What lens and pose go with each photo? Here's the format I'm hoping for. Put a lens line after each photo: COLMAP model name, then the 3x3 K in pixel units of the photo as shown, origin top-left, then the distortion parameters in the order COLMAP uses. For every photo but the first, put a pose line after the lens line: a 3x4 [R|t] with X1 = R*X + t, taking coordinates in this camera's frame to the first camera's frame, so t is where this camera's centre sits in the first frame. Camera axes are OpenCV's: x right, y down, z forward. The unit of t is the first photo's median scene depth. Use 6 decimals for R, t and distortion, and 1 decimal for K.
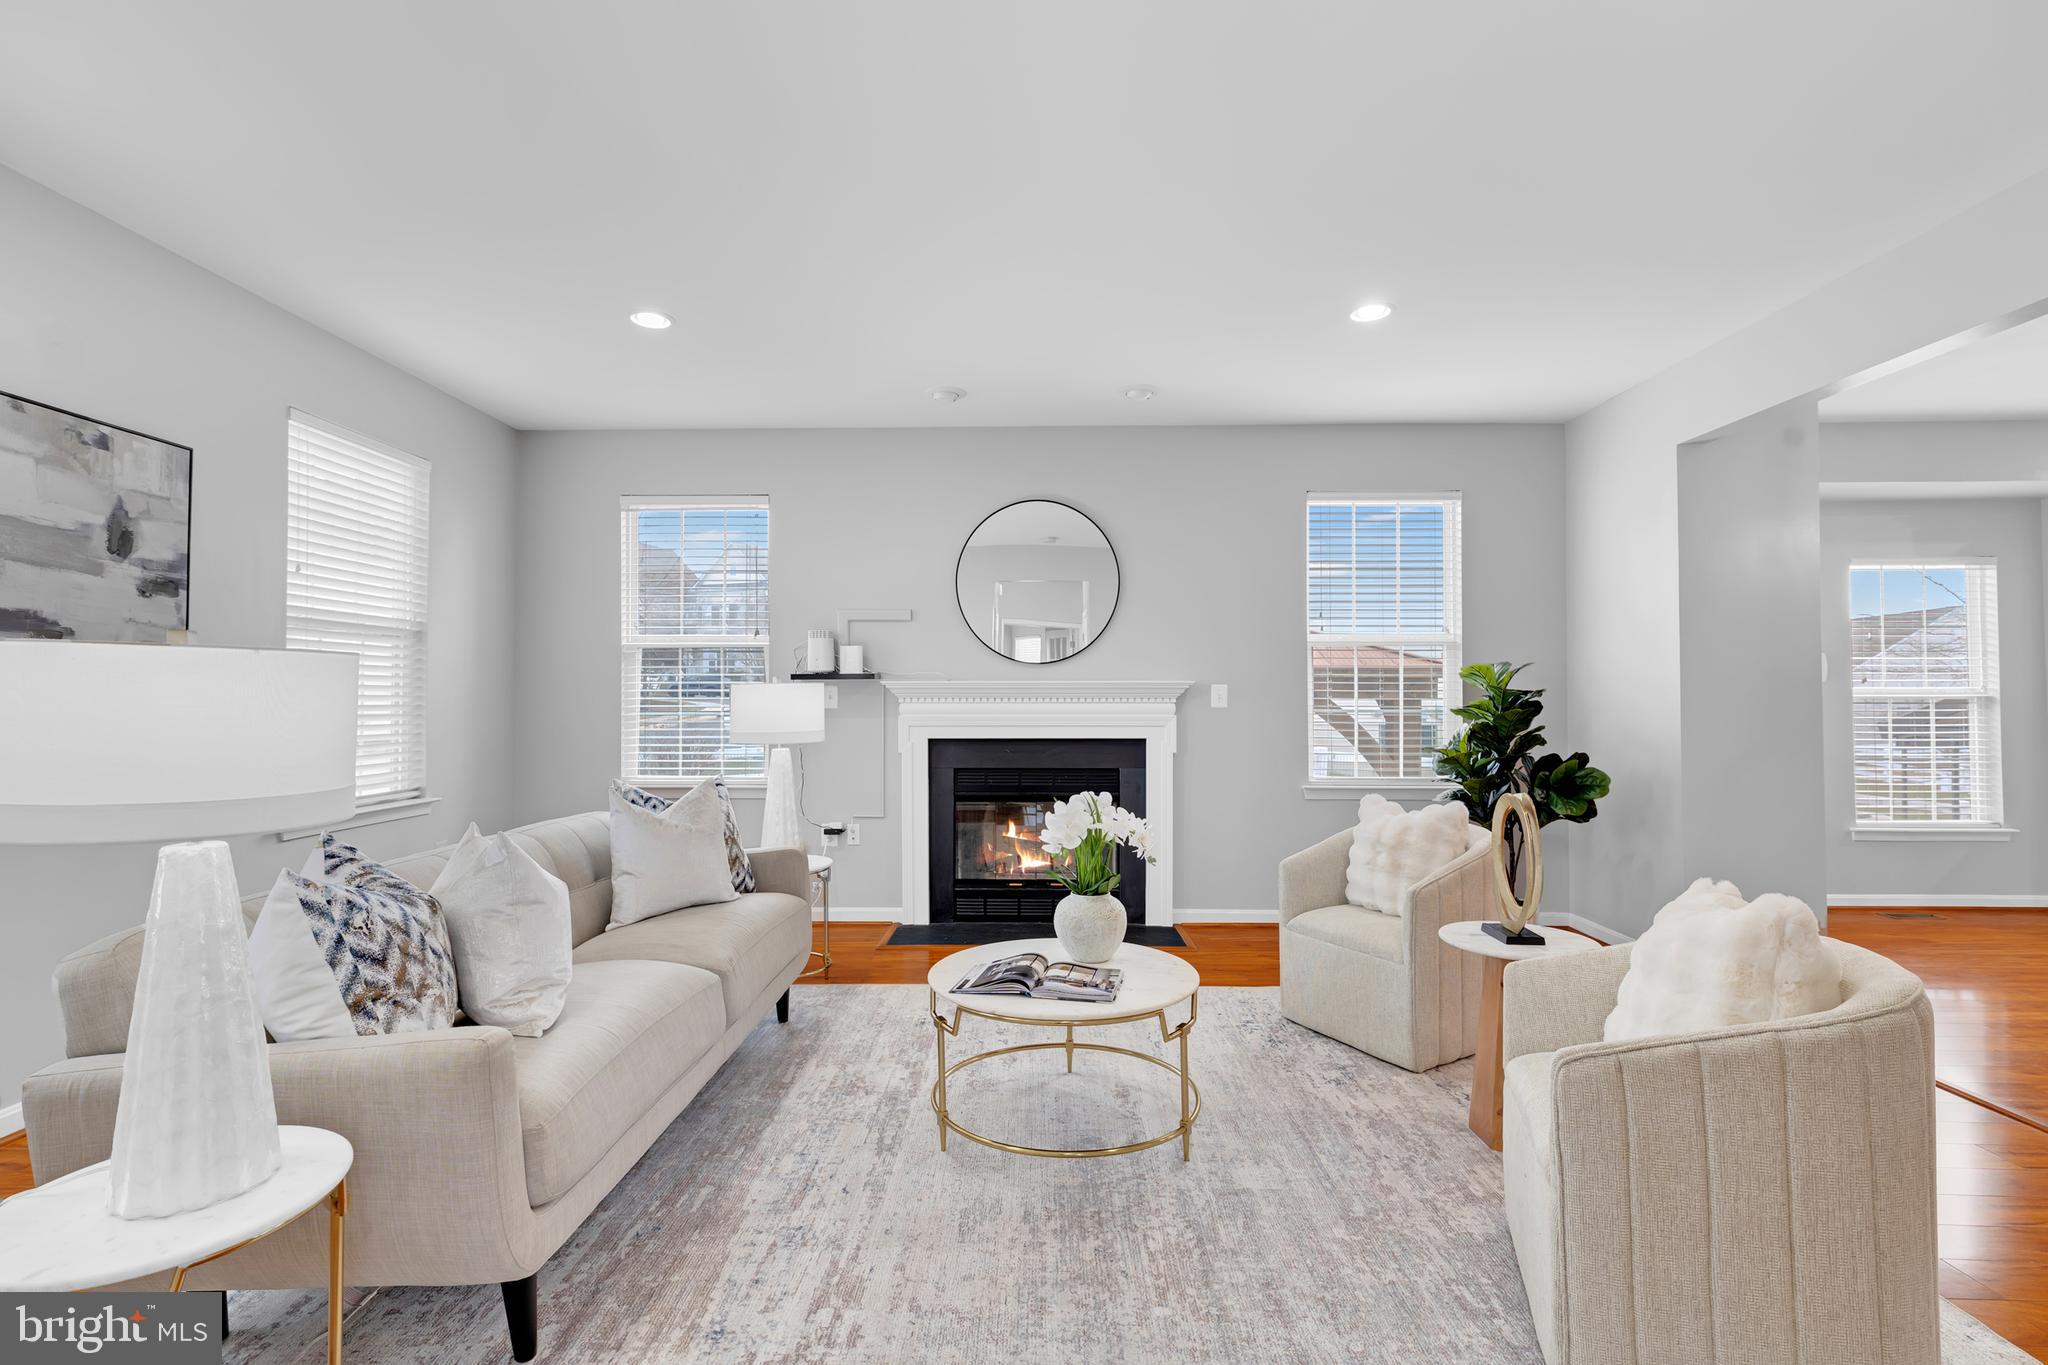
lens RADIAL K [[932.4, 0, 1001.3], [0, 932.4, 688.5], [0, 0, 1]] dist [0.005244, 0.000888]
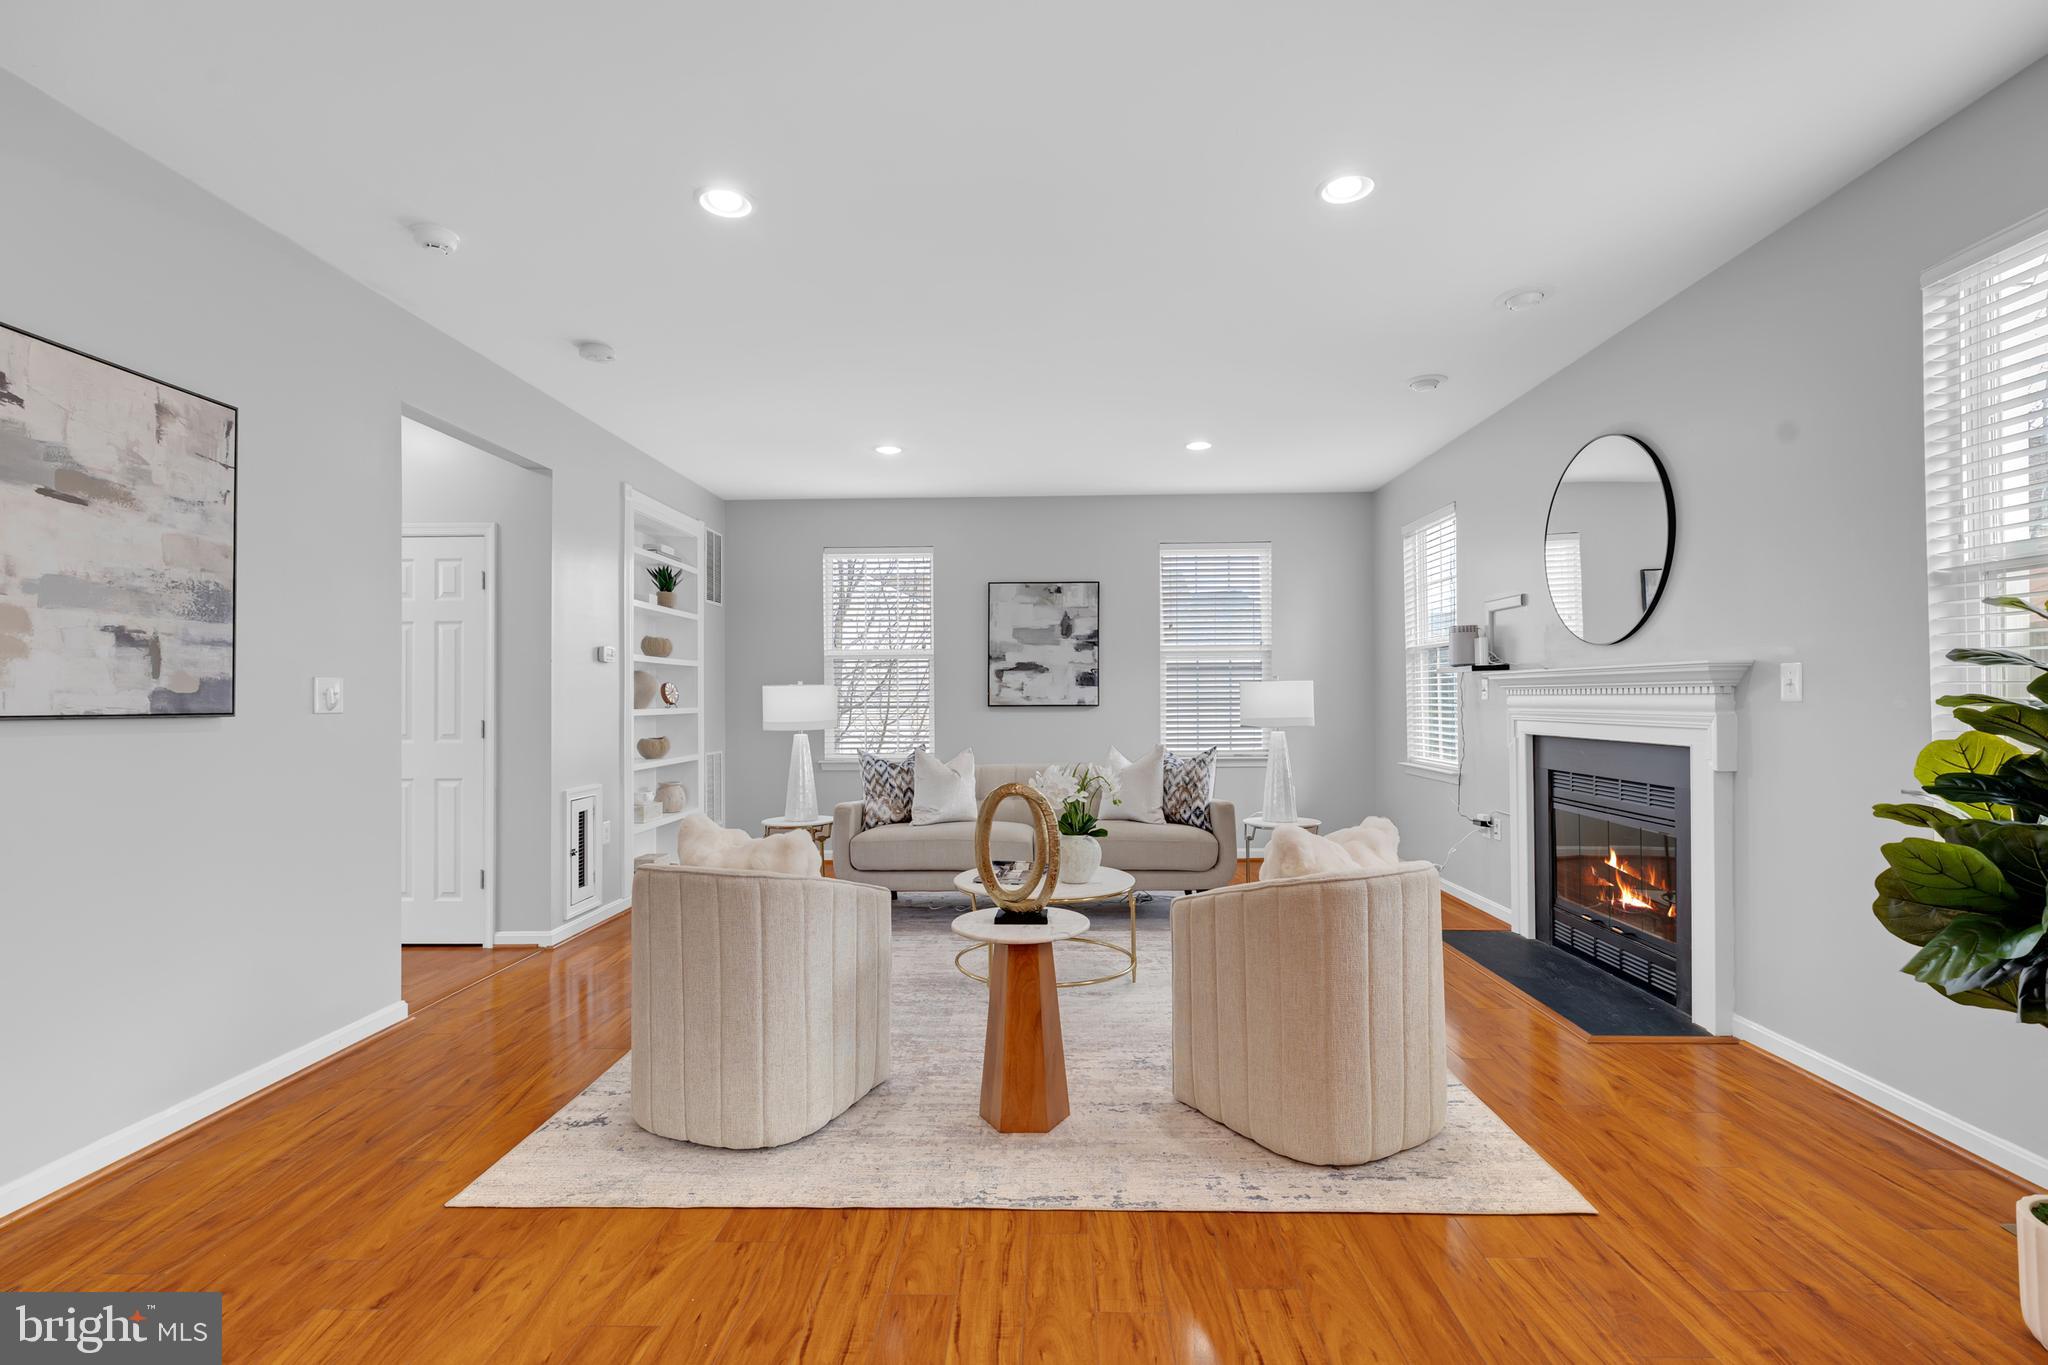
lens RADIAL K [[932.4, 0, 1039.6], [0, 932.4, 685.4], [0, 0, 1]] dist [0.005244, 0.000888]
pose [[0.009033, -0.015423, -0.999840, 1.283163], [0.019607, 0.999692, -0.015243, 0.017611], [0.999767, -0.019466, 0.009333, 0.815801]]
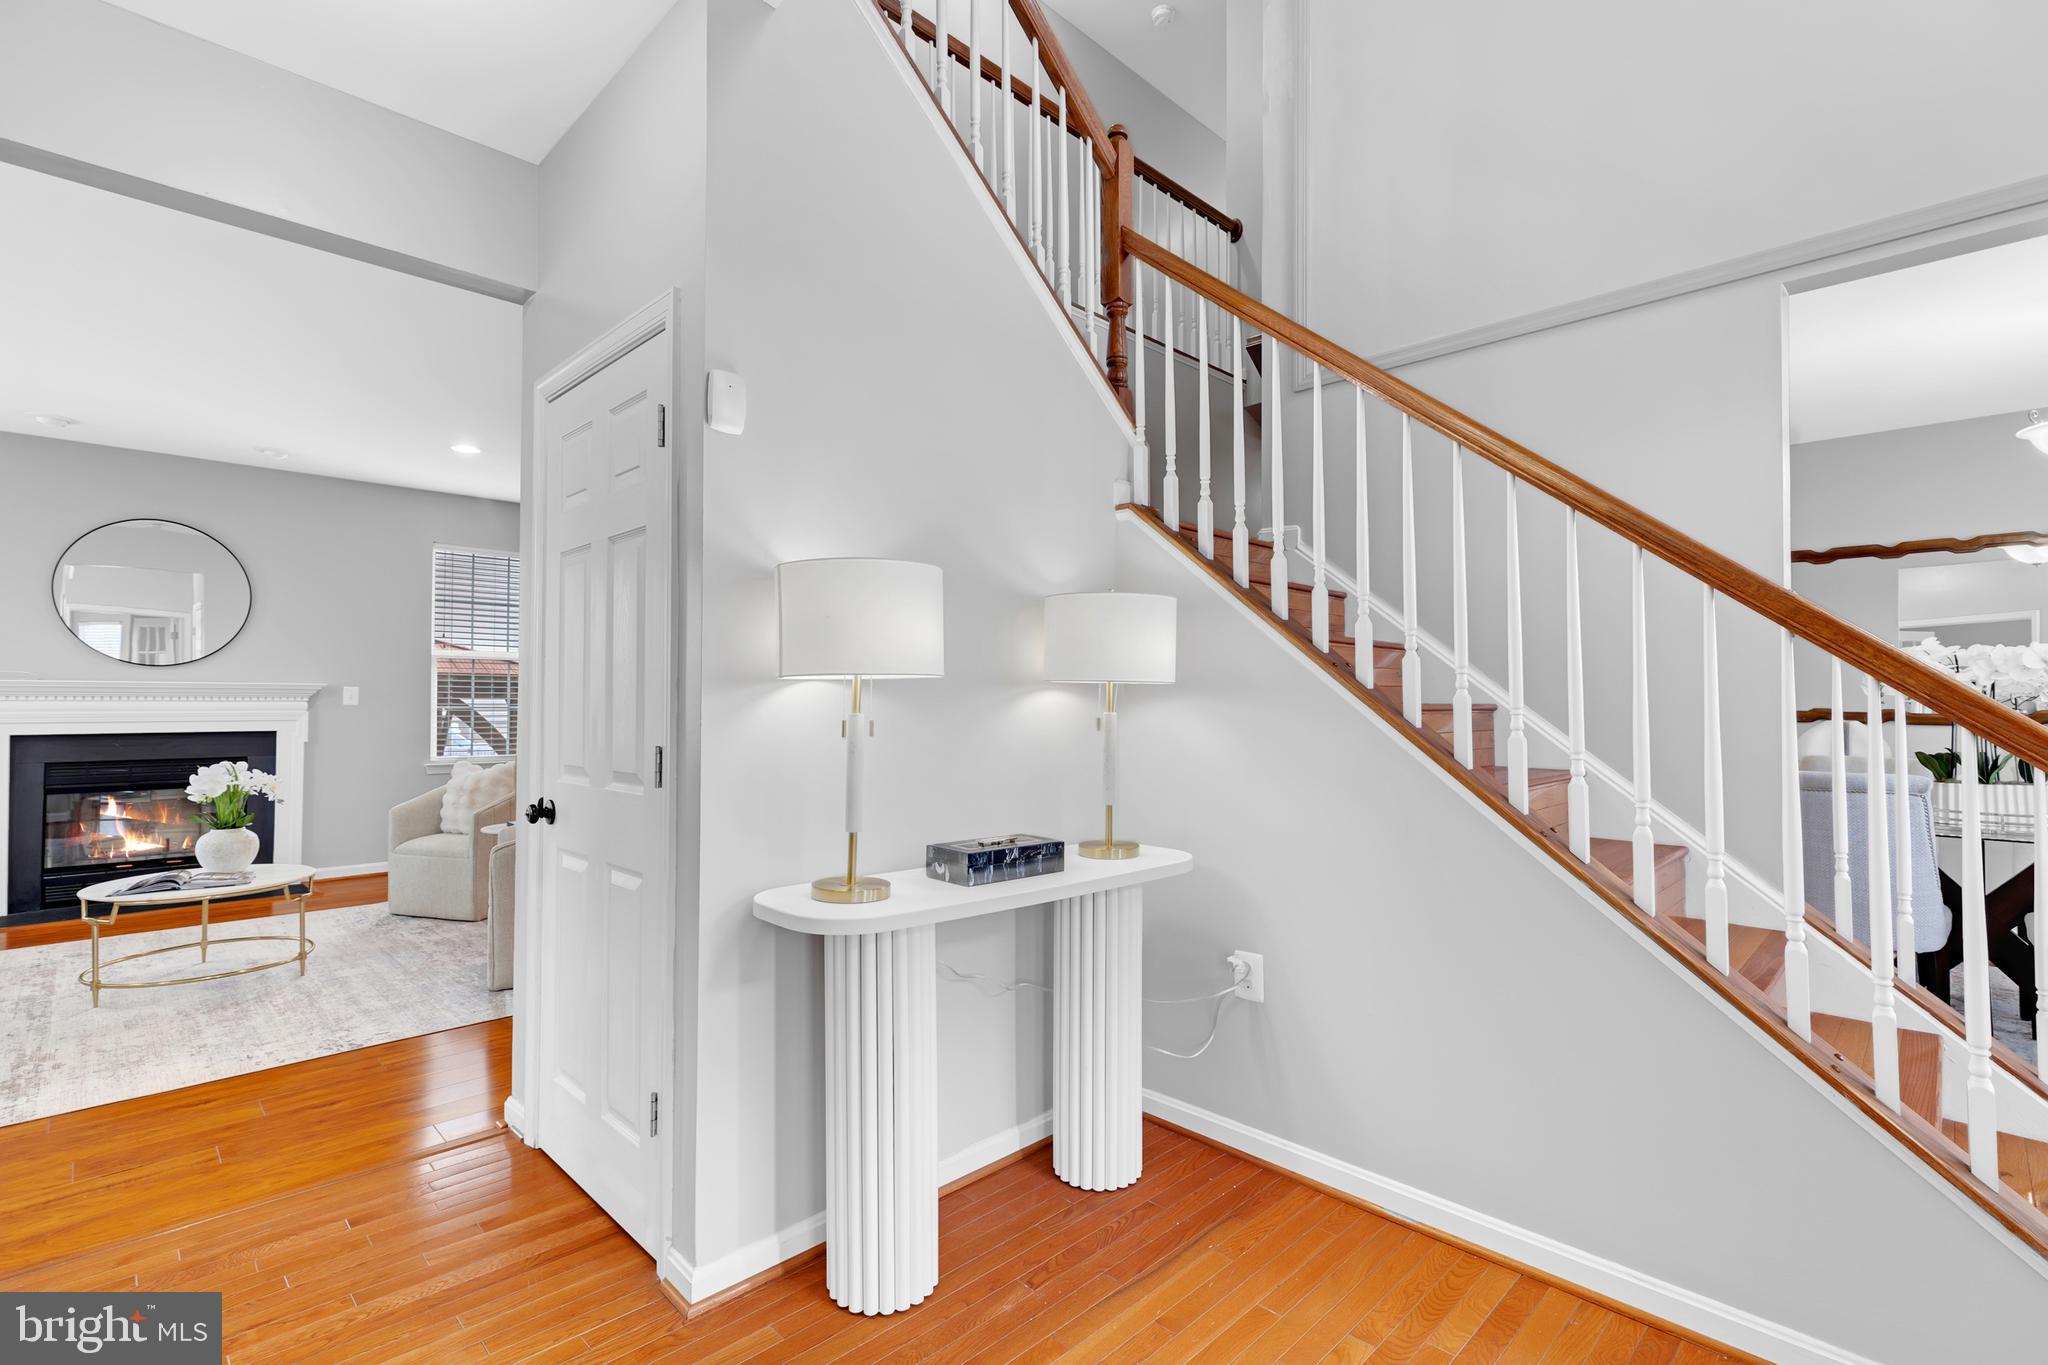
lens RADIAL K [[932.4, 0, 1006.6], [0, 932.4, 682.1], [0, 0, 1]] dist [0.005244, 0.000888]
pose [[0.684378, 0.016436, 0.728942, -0.123257], [-0.012199, 0.999864, -0.011091, -0.011053], [-0.729025, -0.001302, 0.684486, -0.778436]]
